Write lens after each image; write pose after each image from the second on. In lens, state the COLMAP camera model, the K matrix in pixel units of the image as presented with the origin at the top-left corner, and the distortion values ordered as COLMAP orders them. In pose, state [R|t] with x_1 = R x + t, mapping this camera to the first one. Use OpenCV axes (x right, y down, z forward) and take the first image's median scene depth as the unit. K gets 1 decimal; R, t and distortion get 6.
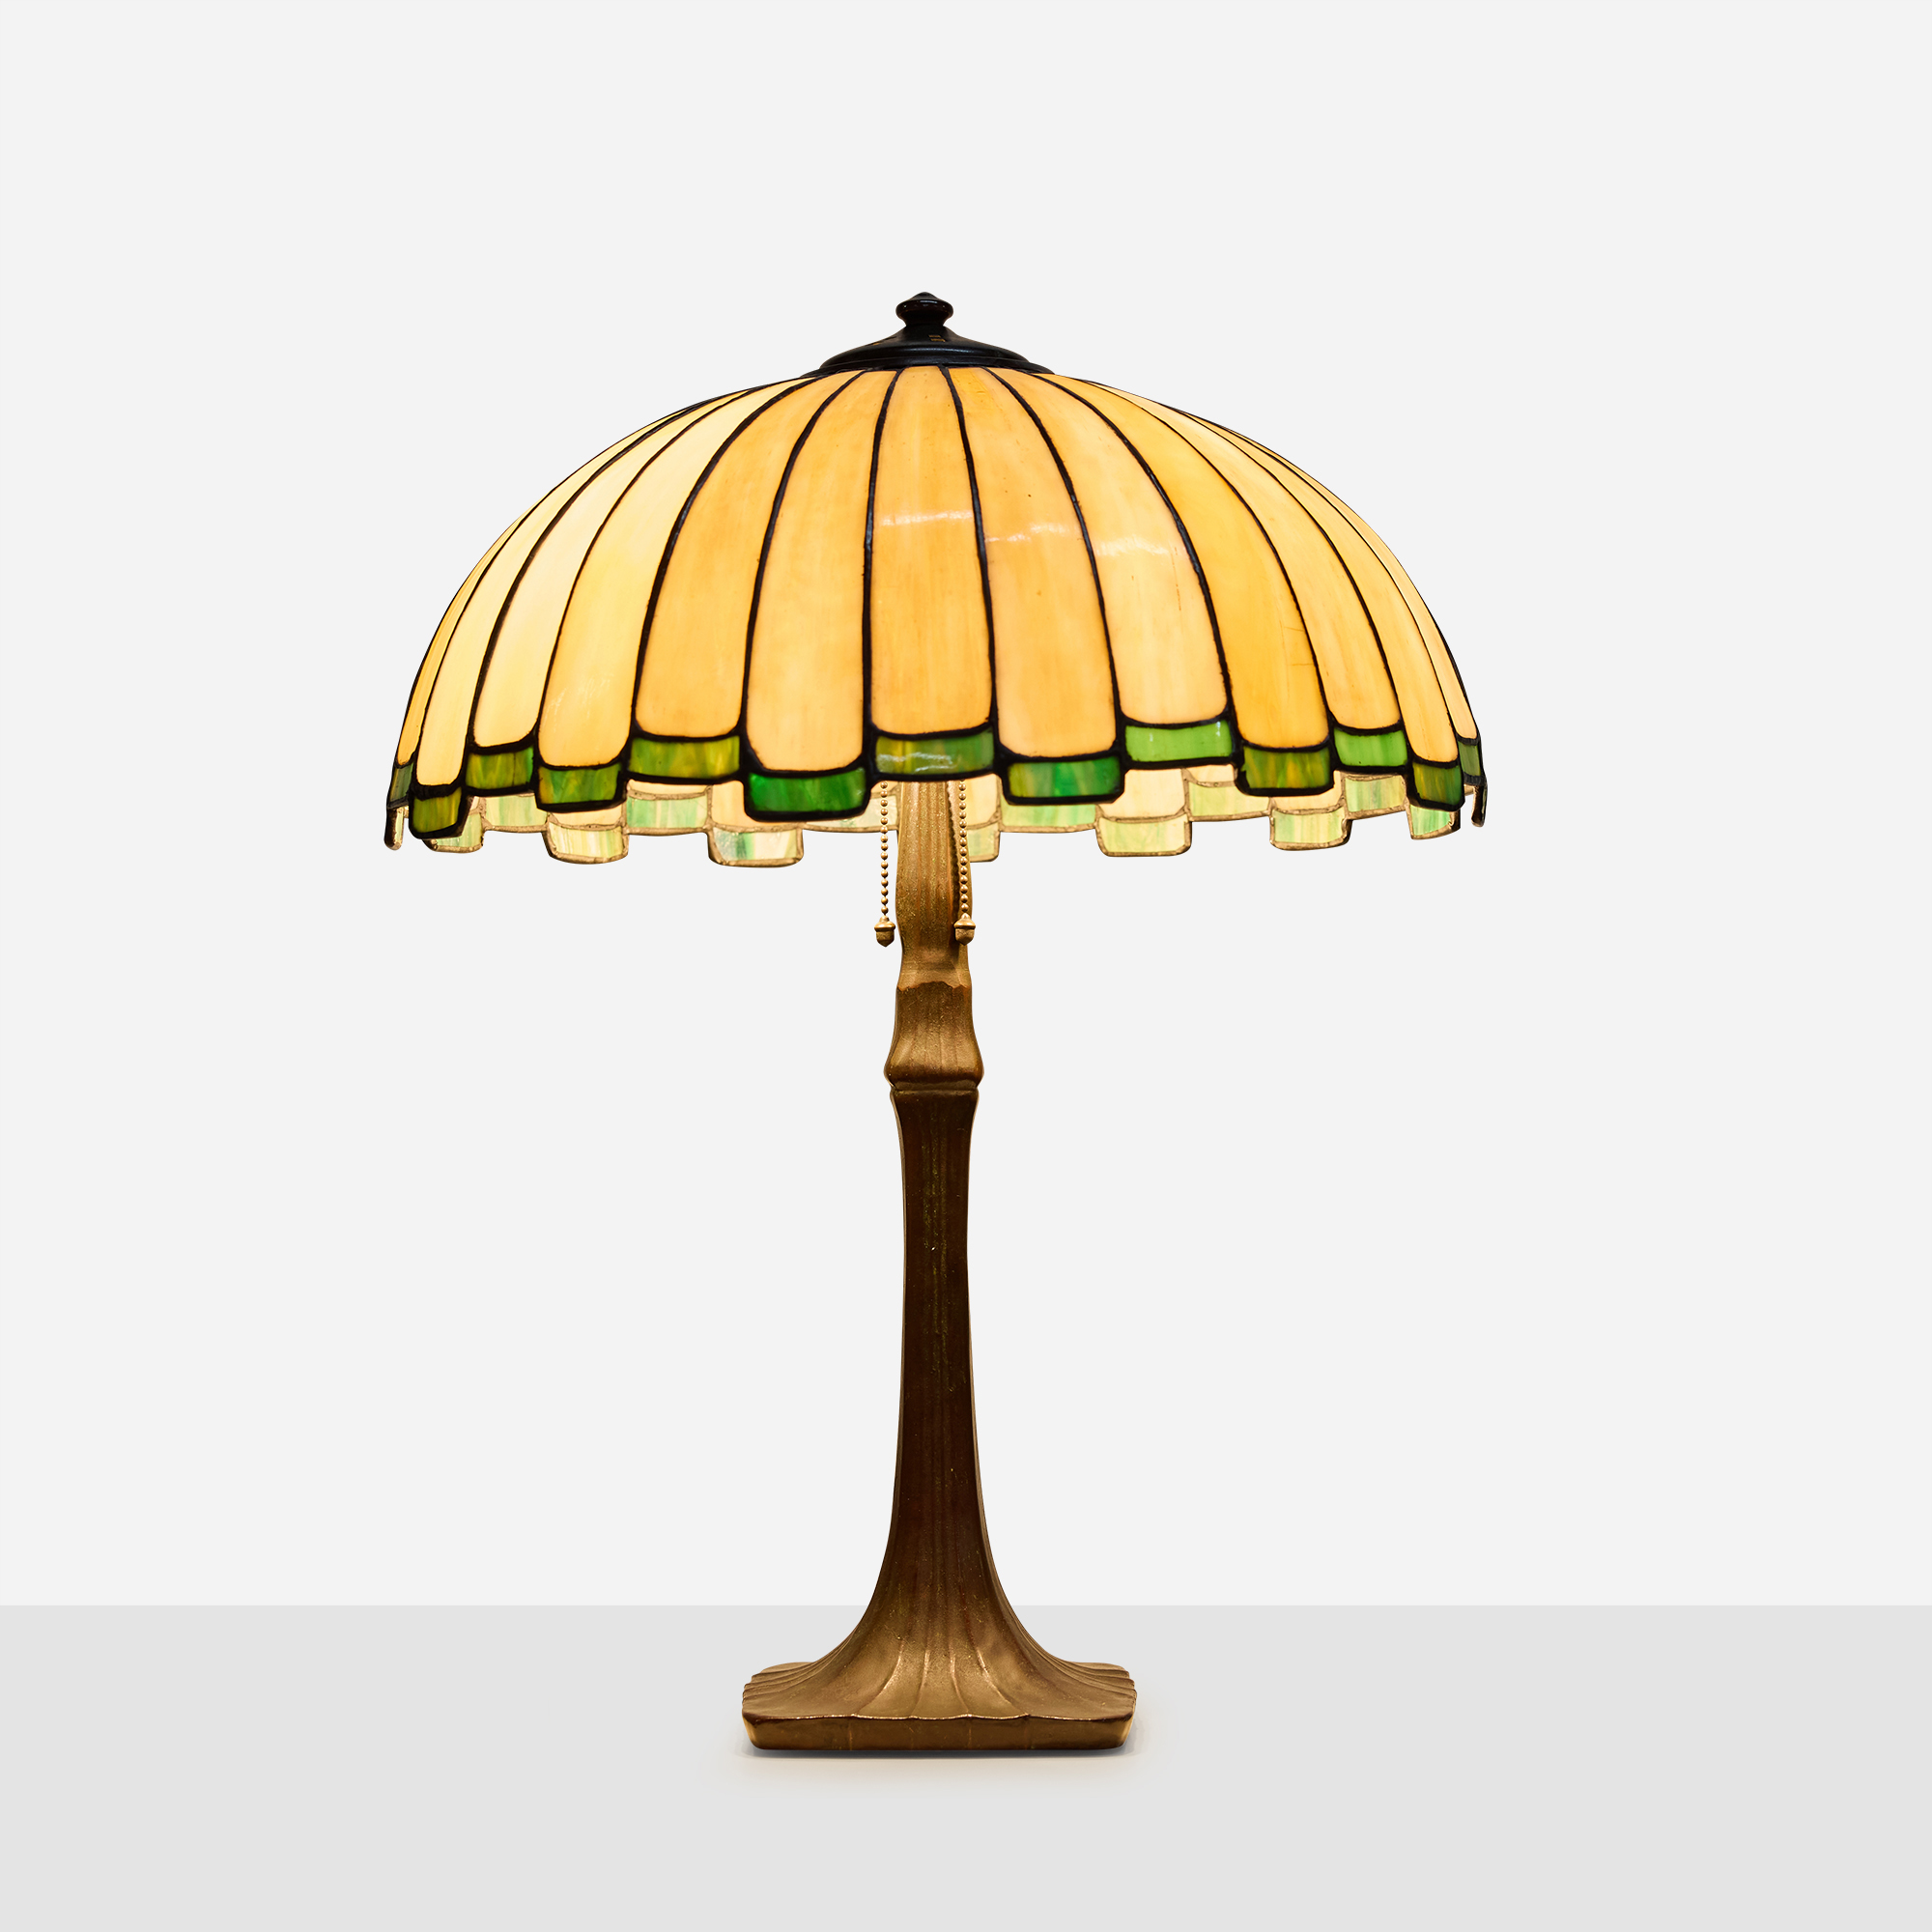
lens RADIAL K [[4264.6, 0, 966.0], [0, 4264.6, 966.0], [0, 0, 1]] dist [-0.006135, -0.302812]
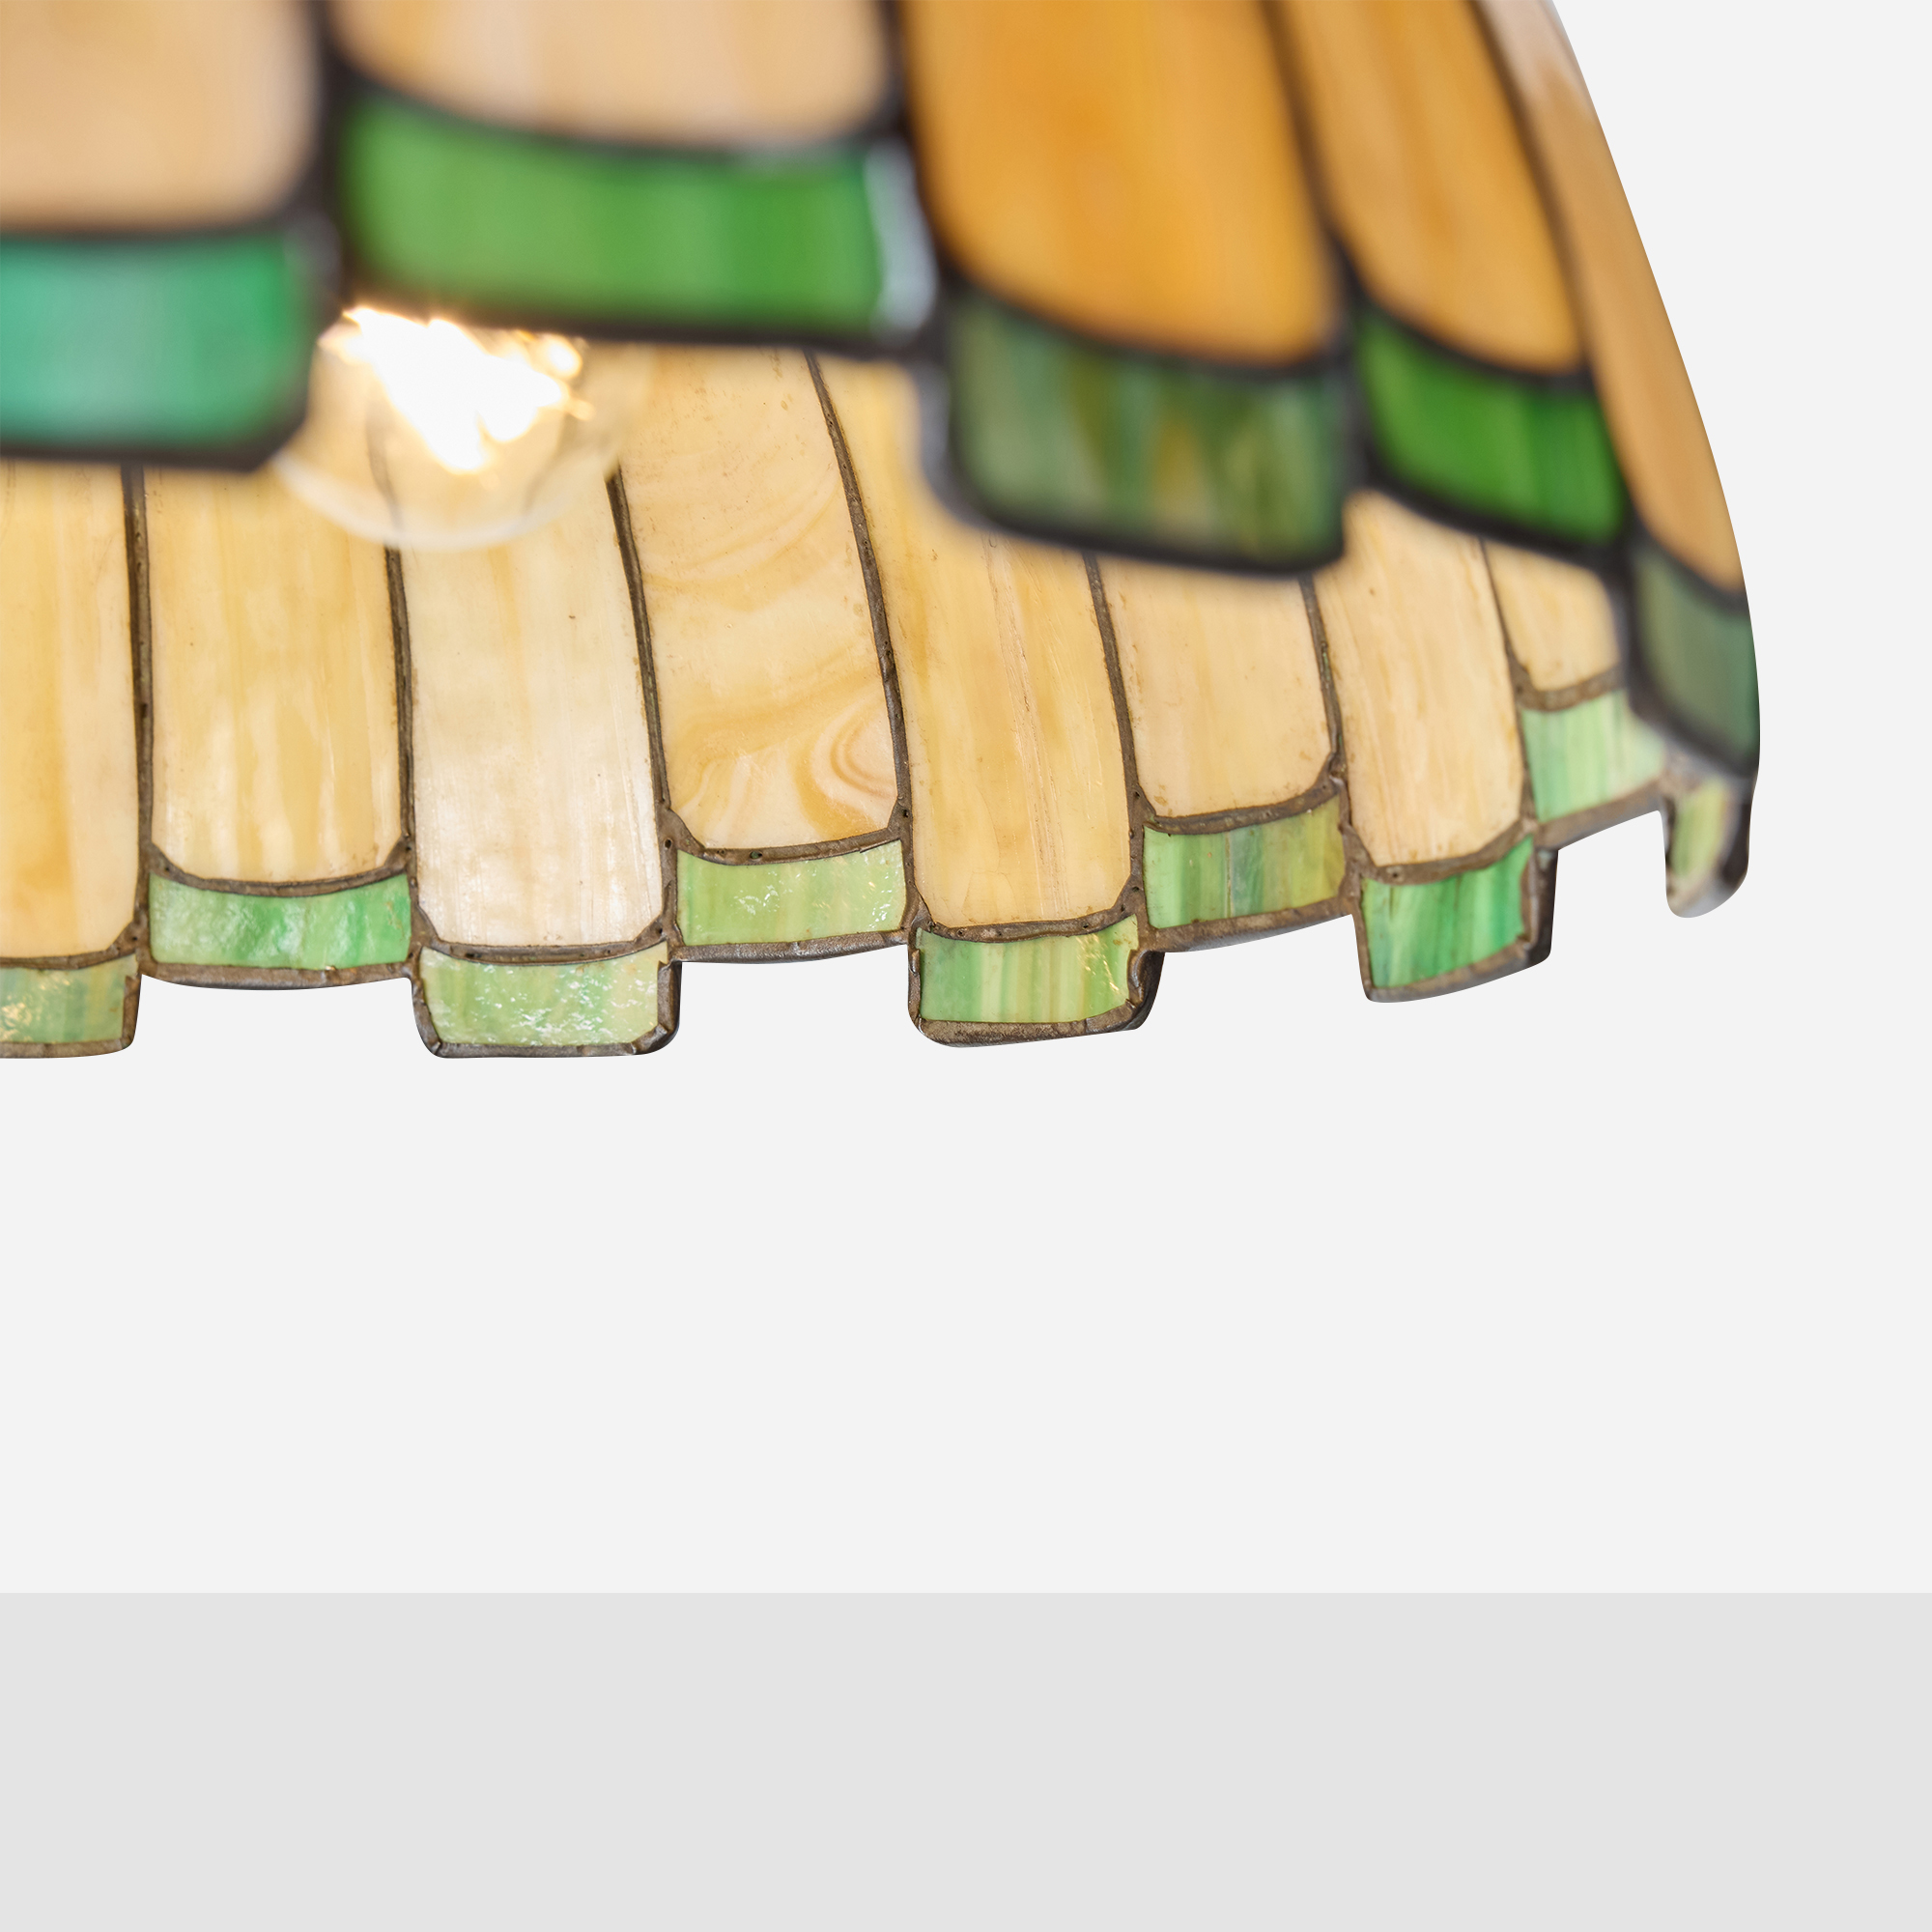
lens RADIAL K [[4297.6, 0, 966.0], [0, 4297.6, 966.0], [0, 0, 1]] dist [-0.063208, 0.303741]
pose [[0.992146, 0.043715, 0.117195, 0.042459], [-0.032671, 0.994984, -0.094551, -0.001180], [-0.120740, 0.089980, 0.988598, 0.790149]]
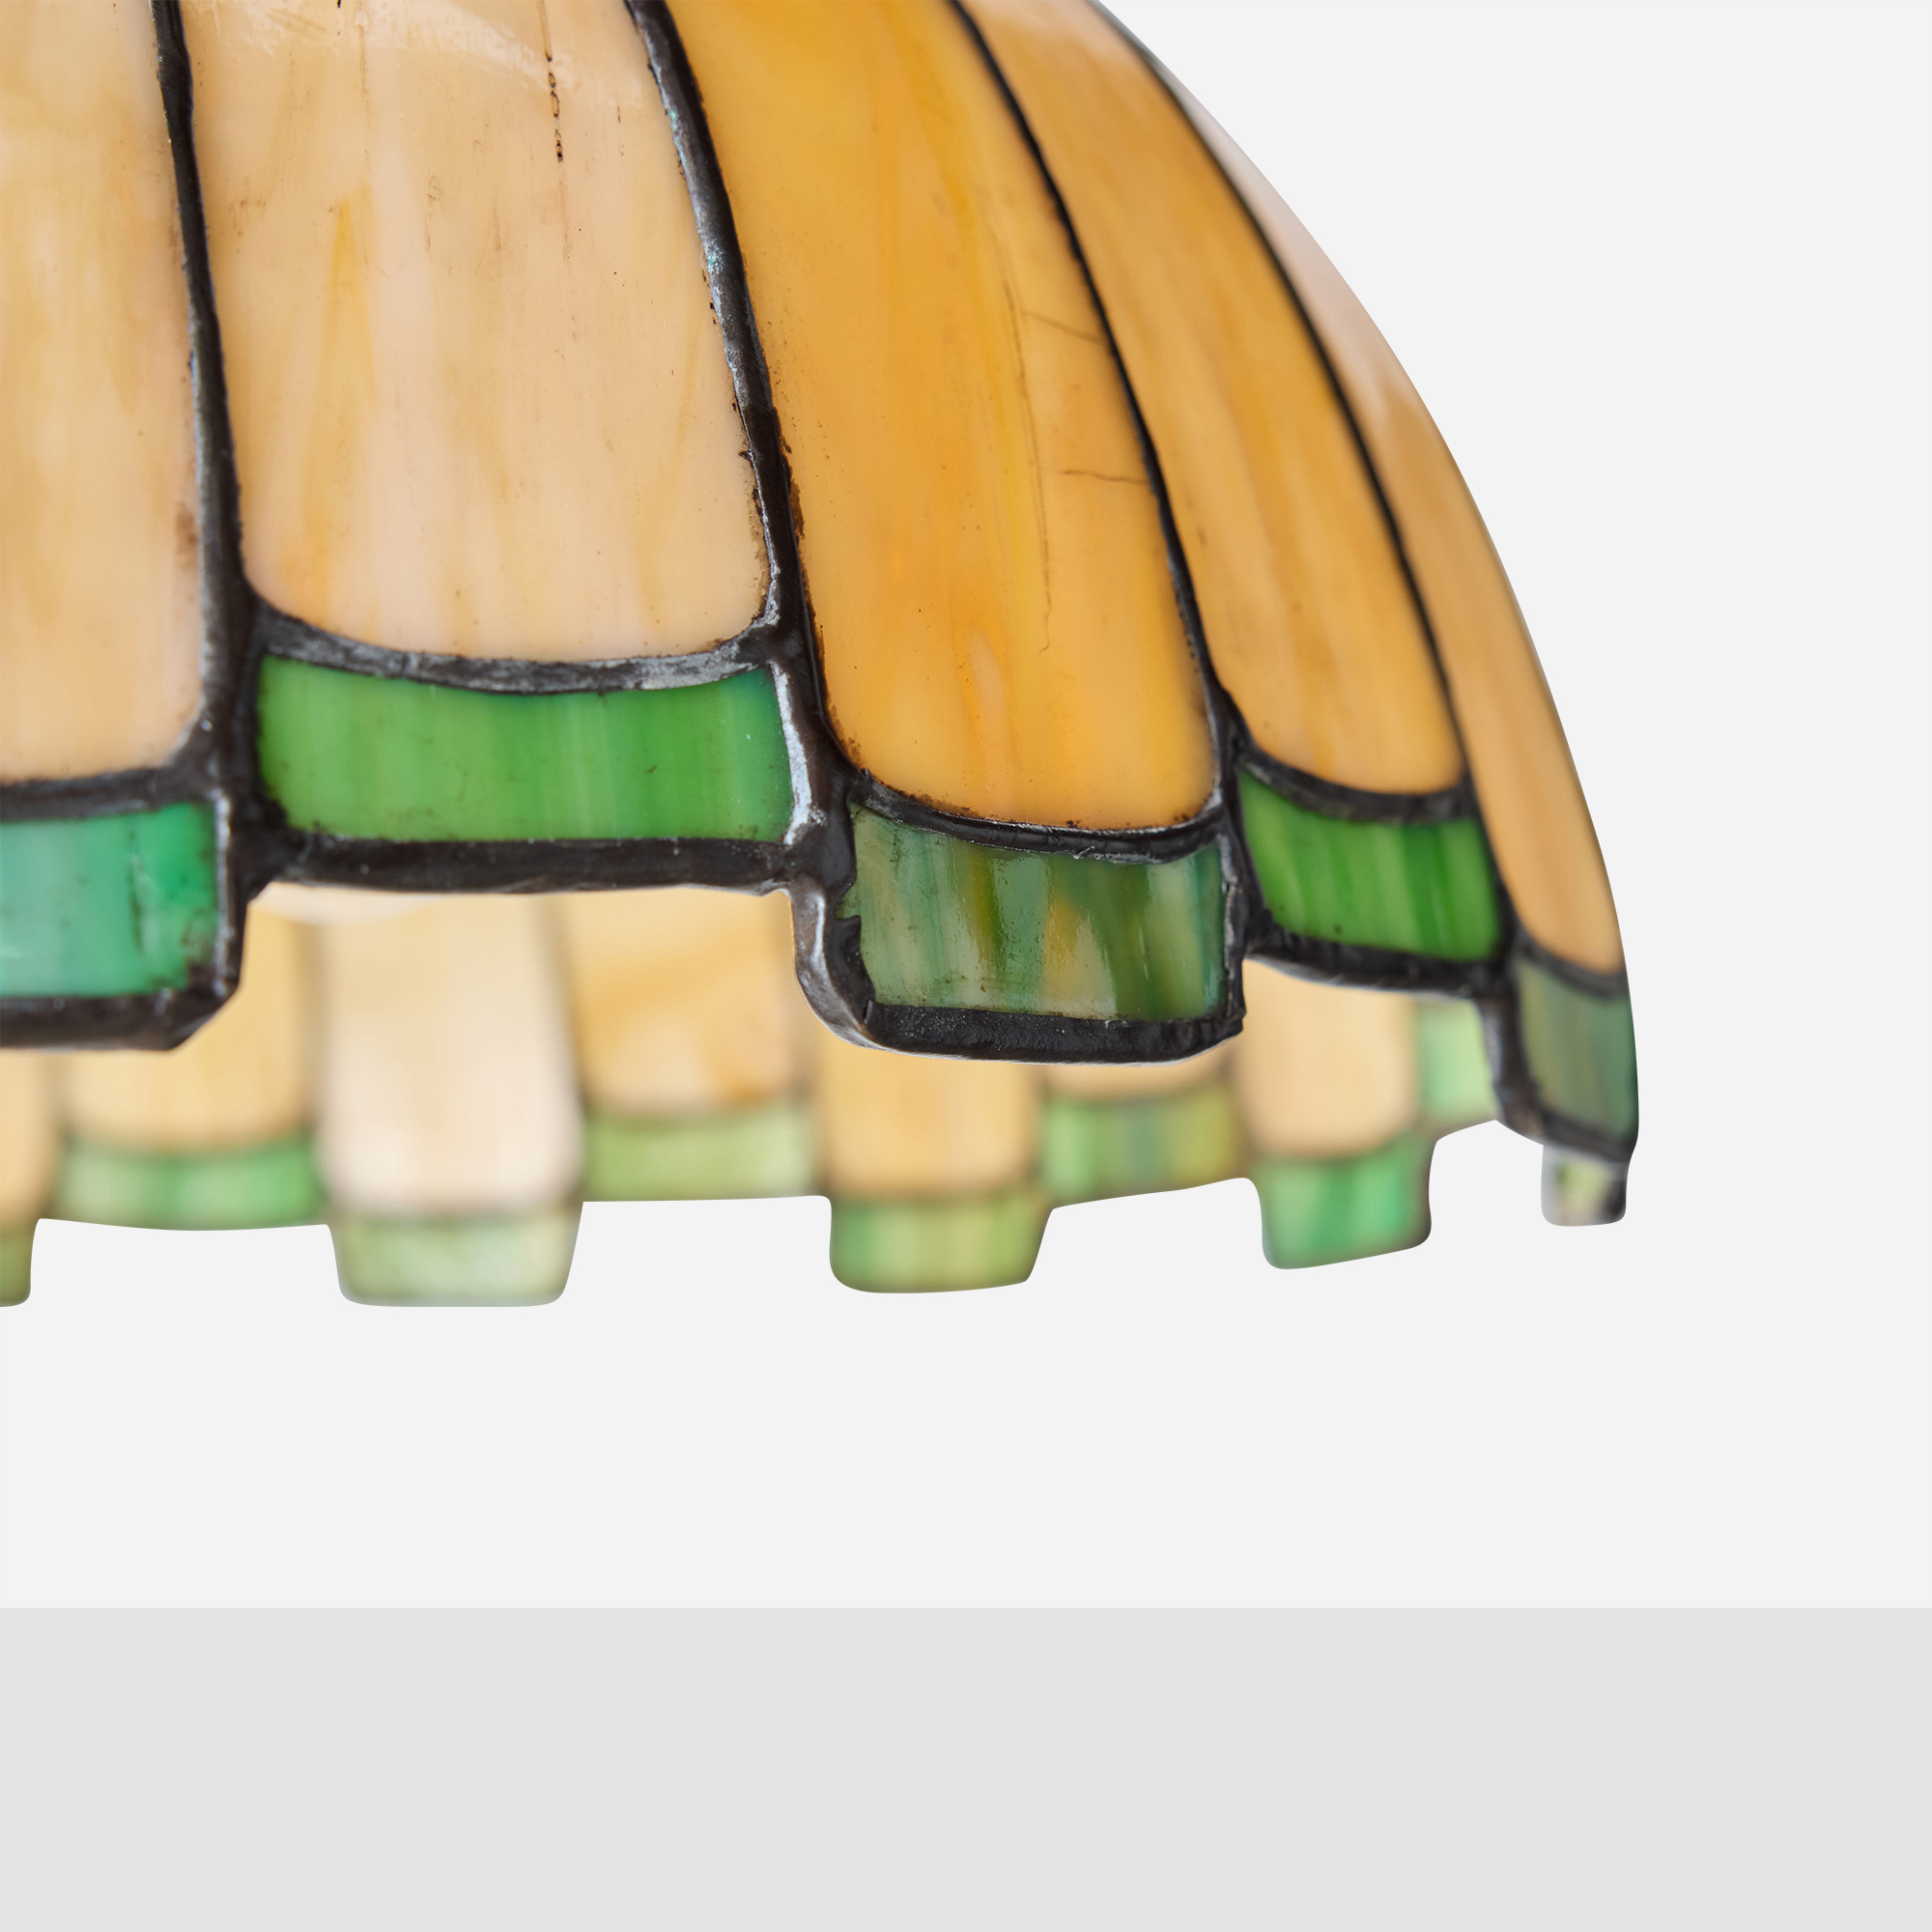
lens RADIAL K [[4297.6, 0, 966.0], [0, 4297.6, 966.0], [0, 0, 1]] dist [-0.063208, 0.303741]
pose [[0.989874, 0.031097, 0.138501, 0.041324], [-0.016367, 0.994205, -0.106247, -0.021186], [-0.141003, 0.102904, 0.984647, 0.781940]]
